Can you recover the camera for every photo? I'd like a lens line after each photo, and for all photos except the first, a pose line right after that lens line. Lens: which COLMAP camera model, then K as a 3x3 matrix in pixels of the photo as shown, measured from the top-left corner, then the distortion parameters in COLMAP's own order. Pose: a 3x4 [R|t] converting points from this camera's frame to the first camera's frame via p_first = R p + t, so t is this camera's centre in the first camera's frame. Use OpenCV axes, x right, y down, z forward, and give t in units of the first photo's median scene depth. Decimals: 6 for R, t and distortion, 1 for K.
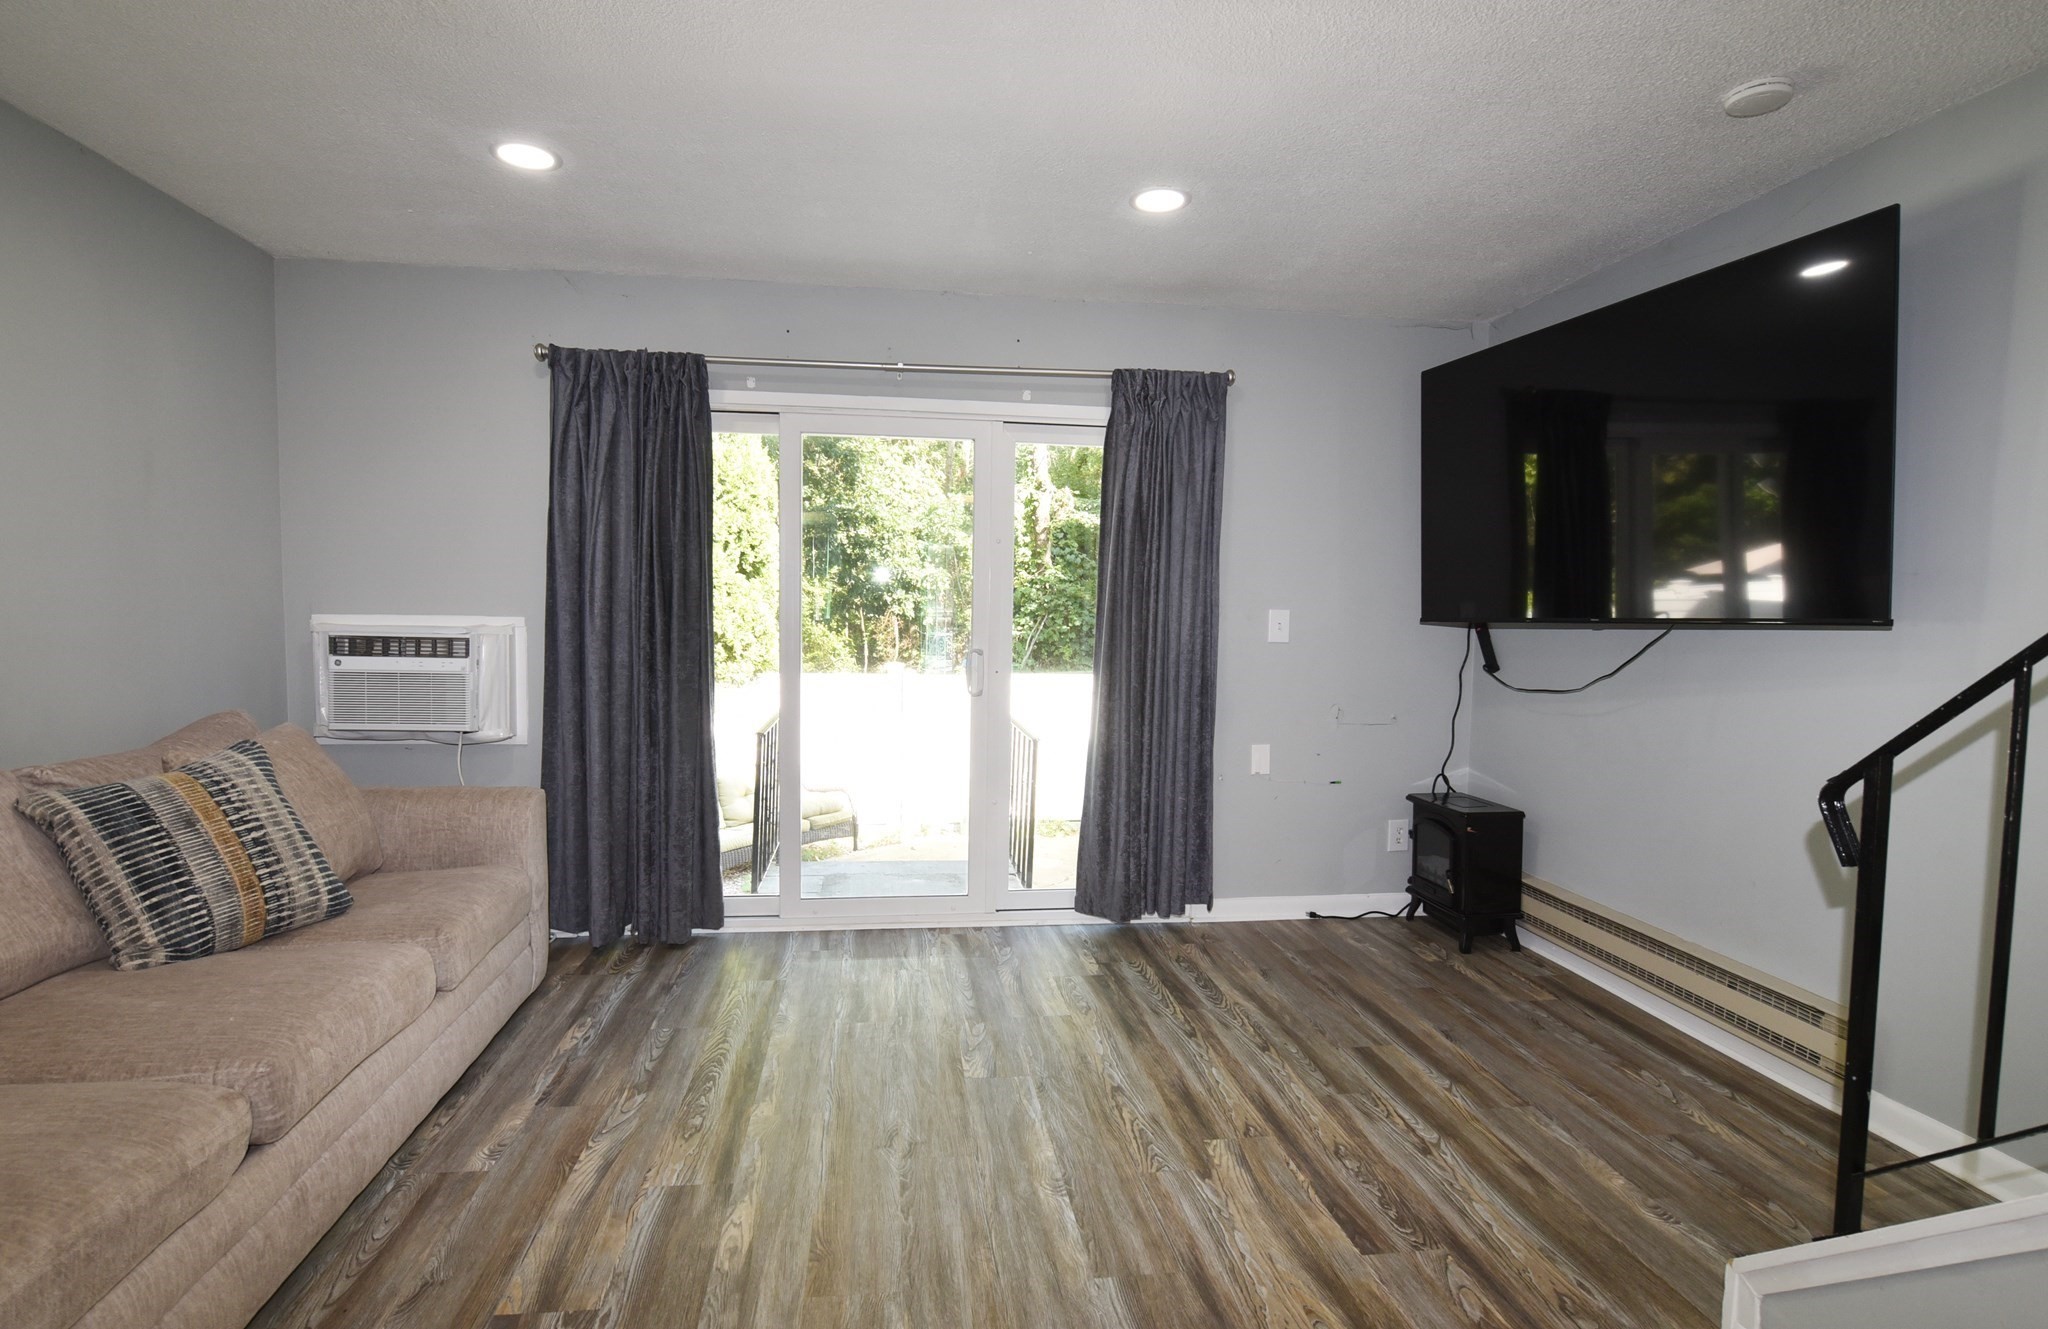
lens RADIAL K [[1012.8, 0, 1015.2], [0, 1012.8, 652.6], [0, 0, 1]] dist [-0.012349, -0.001807]
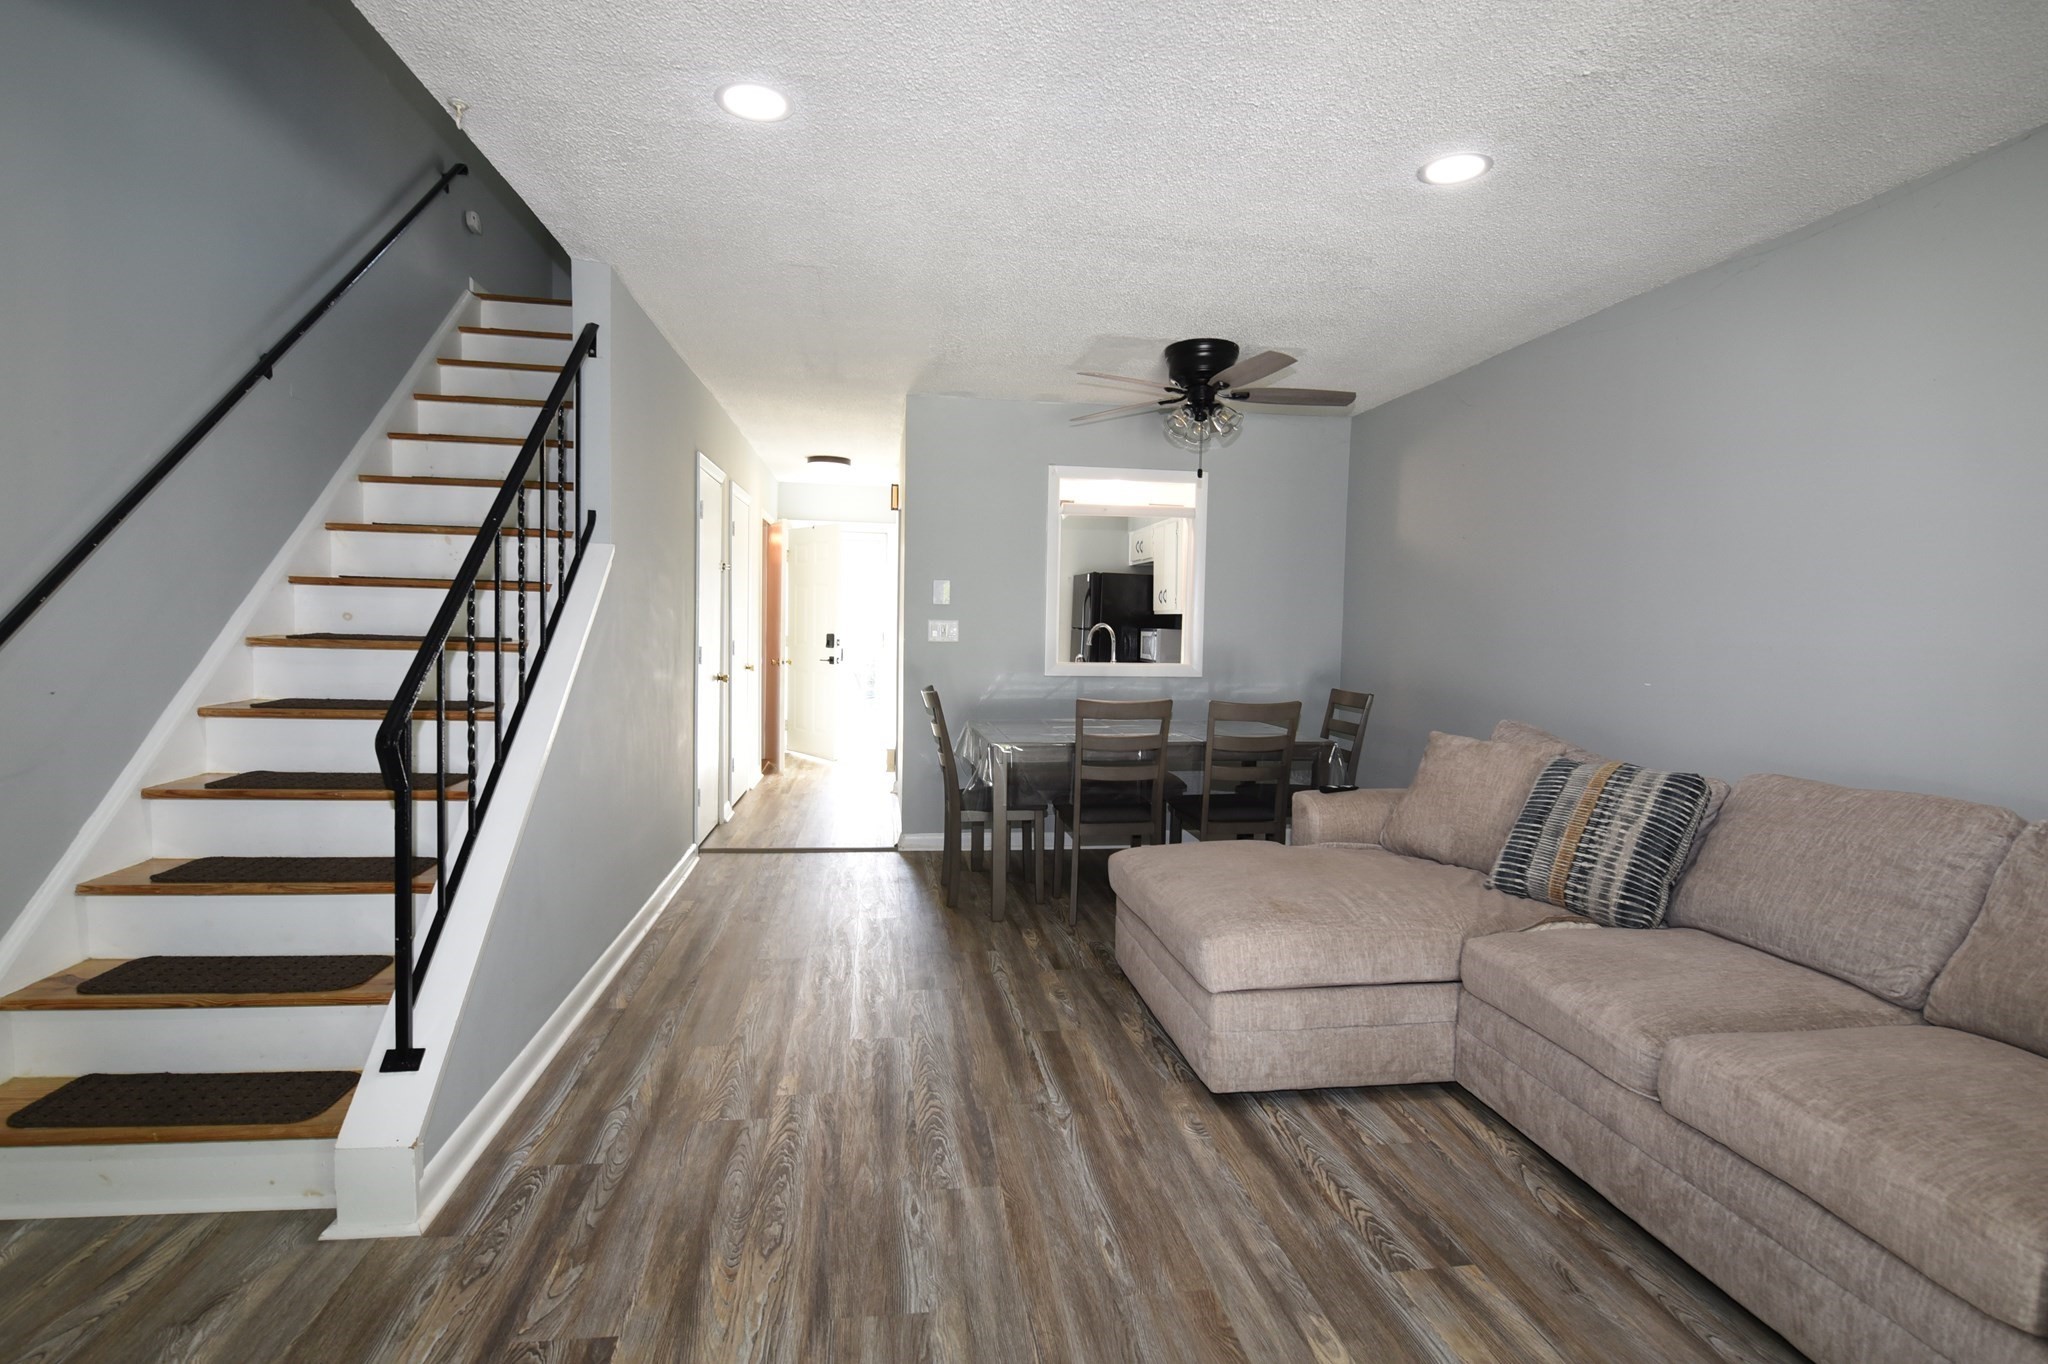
lens RADIAL K [[984.9, 0, 1023.2], [0, 984.9, 692.4], [0, 0, 1]] dist [-0.010242, -0.004676]
pose [[-0.999186, -0.036317, -0.017581, 0.023121], [-0.038103, 0.992633, 0.115011, -0.067778], [0.013275, 0.115587, -0.993209, 1.629997]]
